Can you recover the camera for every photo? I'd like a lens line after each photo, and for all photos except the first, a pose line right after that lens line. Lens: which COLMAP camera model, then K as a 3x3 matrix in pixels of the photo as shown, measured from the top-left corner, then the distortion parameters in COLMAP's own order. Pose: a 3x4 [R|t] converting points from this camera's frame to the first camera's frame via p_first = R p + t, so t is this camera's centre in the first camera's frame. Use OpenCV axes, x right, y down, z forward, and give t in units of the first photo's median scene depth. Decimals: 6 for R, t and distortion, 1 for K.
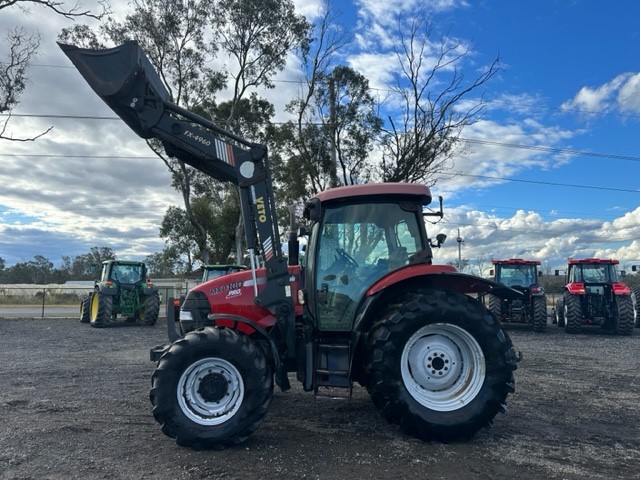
lens RADIAL K [[454.0, 0, 324.7], [0, 454.0, 229.5], [0, 0, 1]] dist [0.056329, -0.057949]
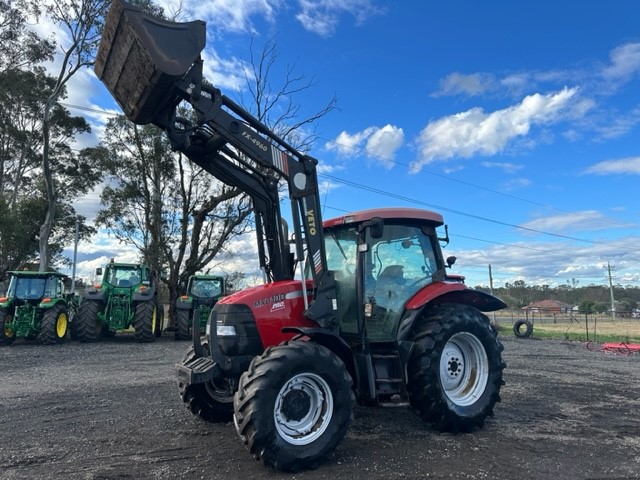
lens RADIAL K [[454.0, 0, 318.5], [0, 454.0, 223.6], [0, 0, 1]] dist [0.056329, -0.057949]
pose [[0.871712, 0.089746, 0.481730, -0.631431], [-0.070023, 0.995810, -0.058808, 0.017419], [-0.484990, 0.017531, 0.874344, 0.118976]]
